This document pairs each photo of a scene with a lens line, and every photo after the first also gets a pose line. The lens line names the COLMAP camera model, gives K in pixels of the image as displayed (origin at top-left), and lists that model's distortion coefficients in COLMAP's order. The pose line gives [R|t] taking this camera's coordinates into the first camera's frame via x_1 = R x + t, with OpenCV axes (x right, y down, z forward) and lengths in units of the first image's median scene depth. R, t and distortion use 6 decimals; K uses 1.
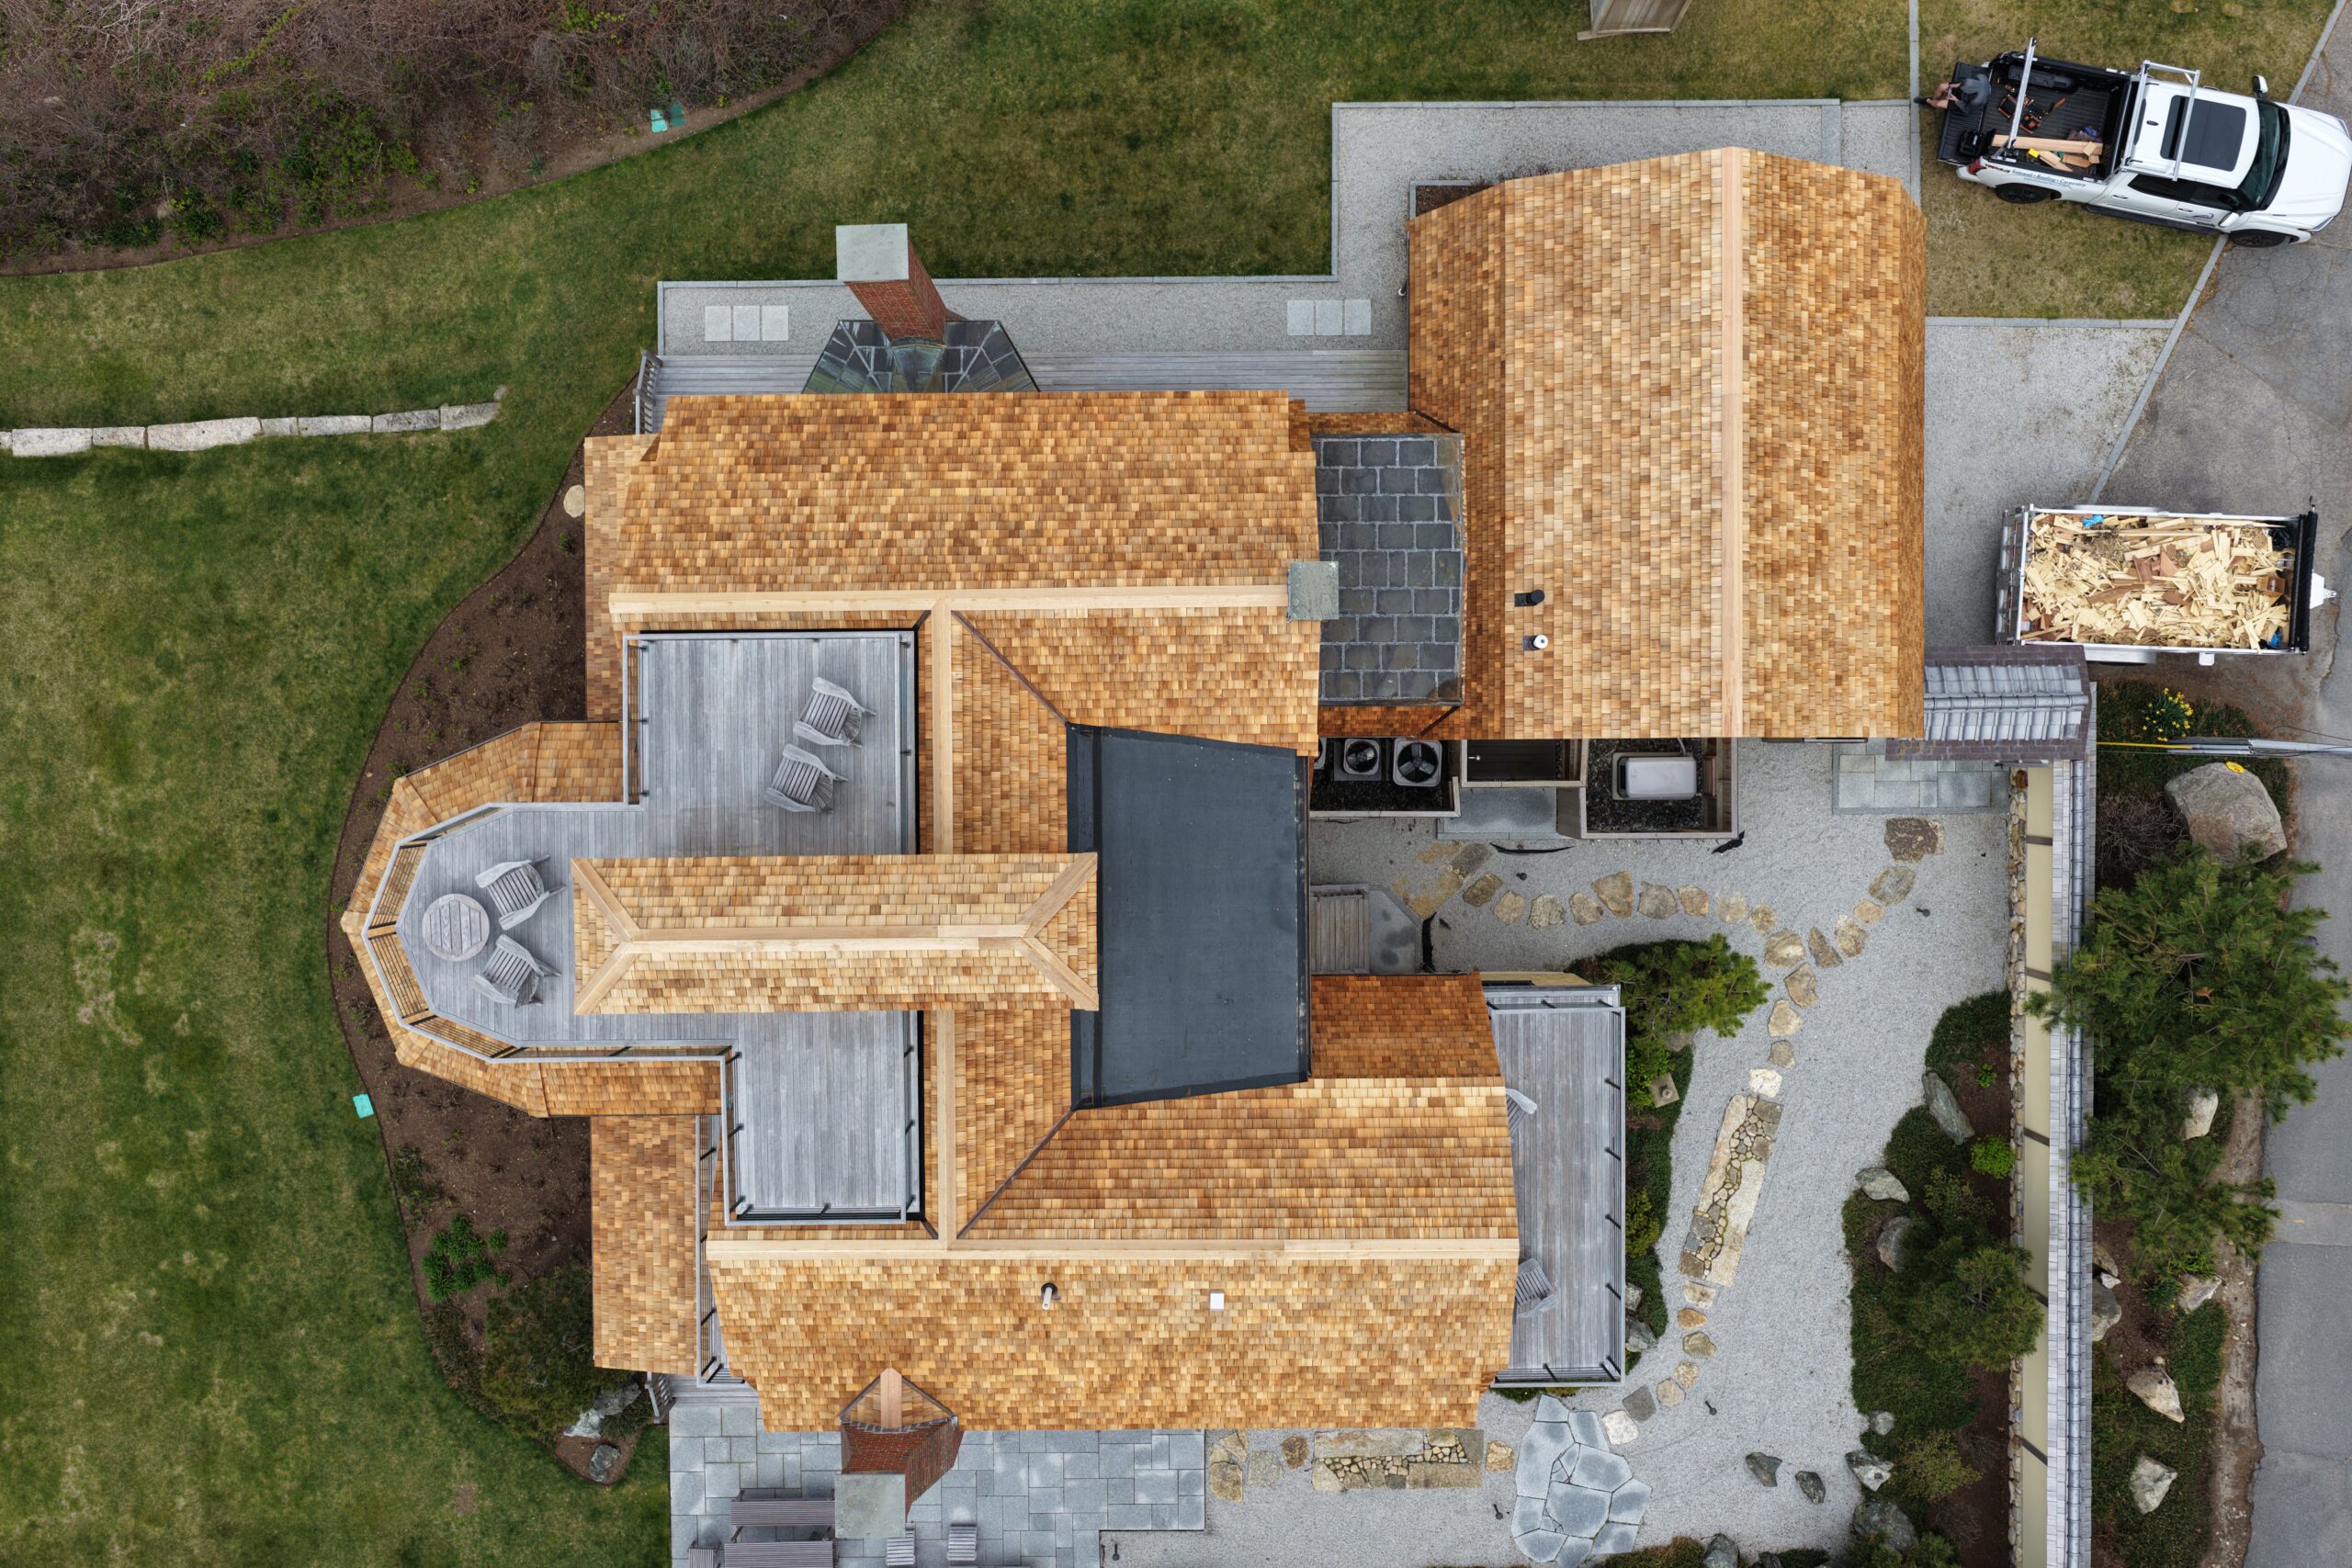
lens RADIAL K [[1951.5, 0, 1173.1], [0, 1951.5, 788.2], [0, 0, 1]] dist [-0.019121, 0.047993]
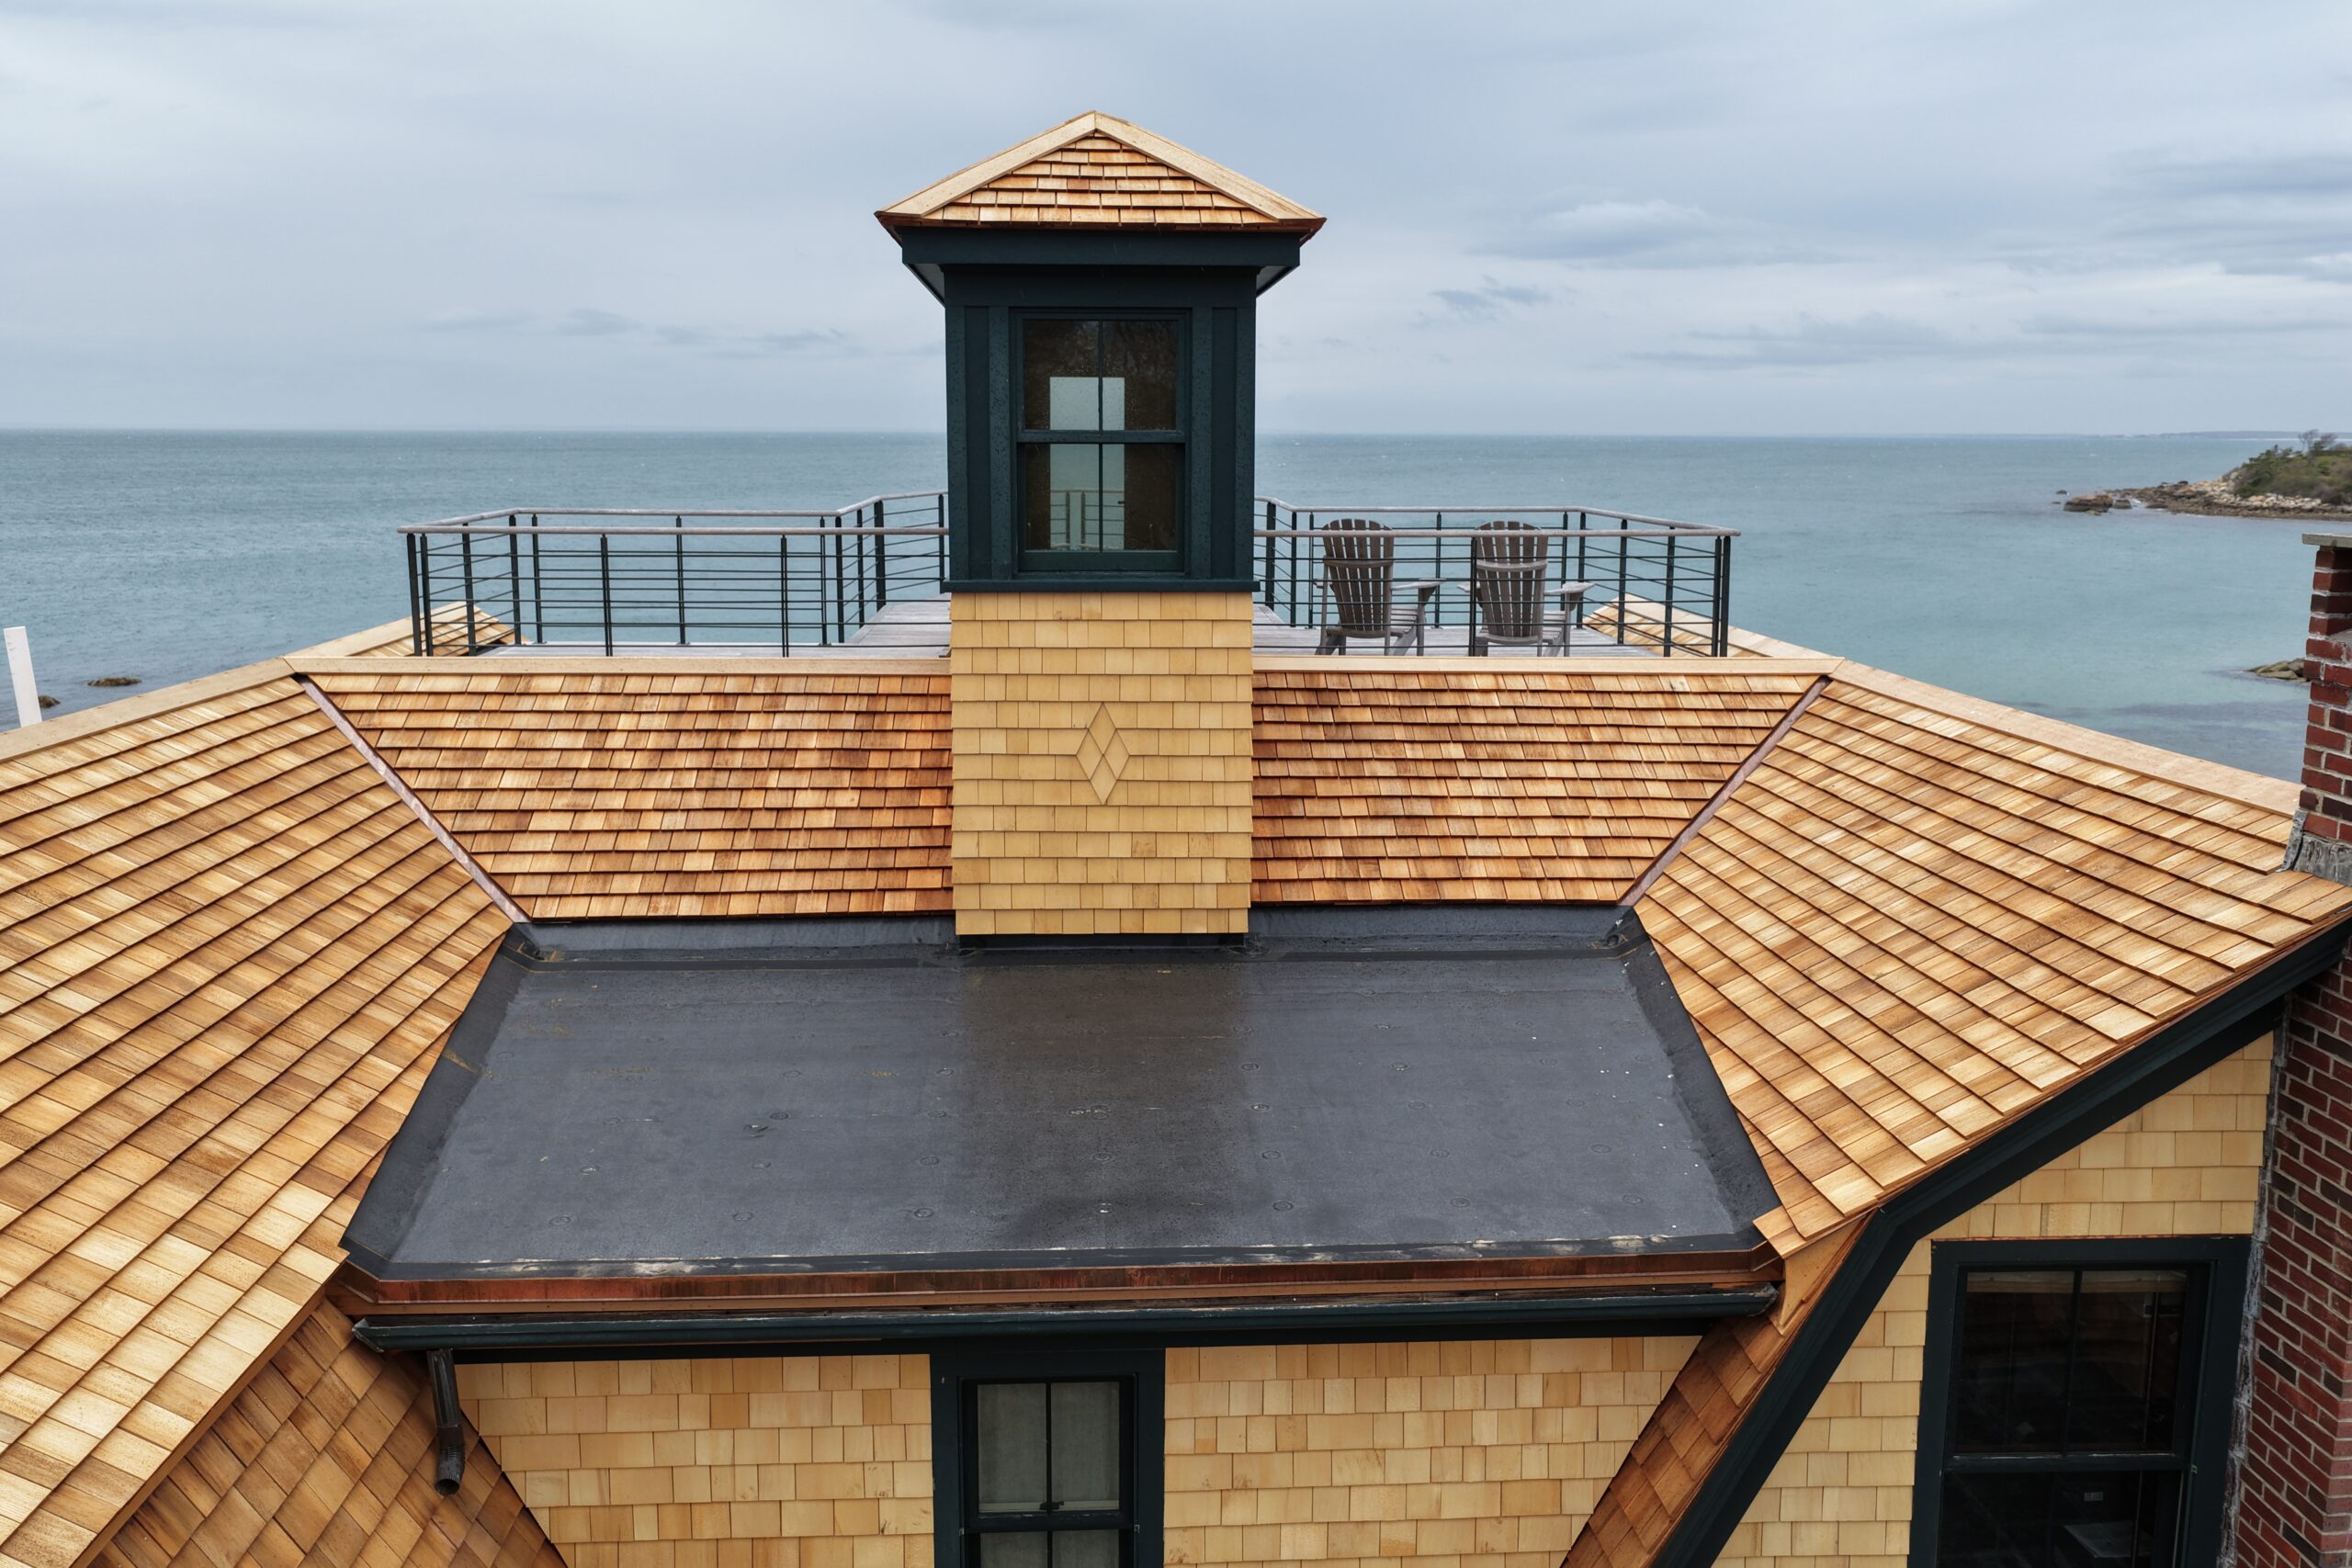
lens RADIAL K [[1955.4, 0, 1173.8], [0, 1955.4, 784.7], [0, 0, 1]] dist [-0.009939, 0.018251]
pose [[0.042956, 0.183602, -0.982062, 0.273159], [-0.998812, -0.014759, -0.046448, 0.063036], [-0.023022, 0.982890, 0.182750, 0.867798]]
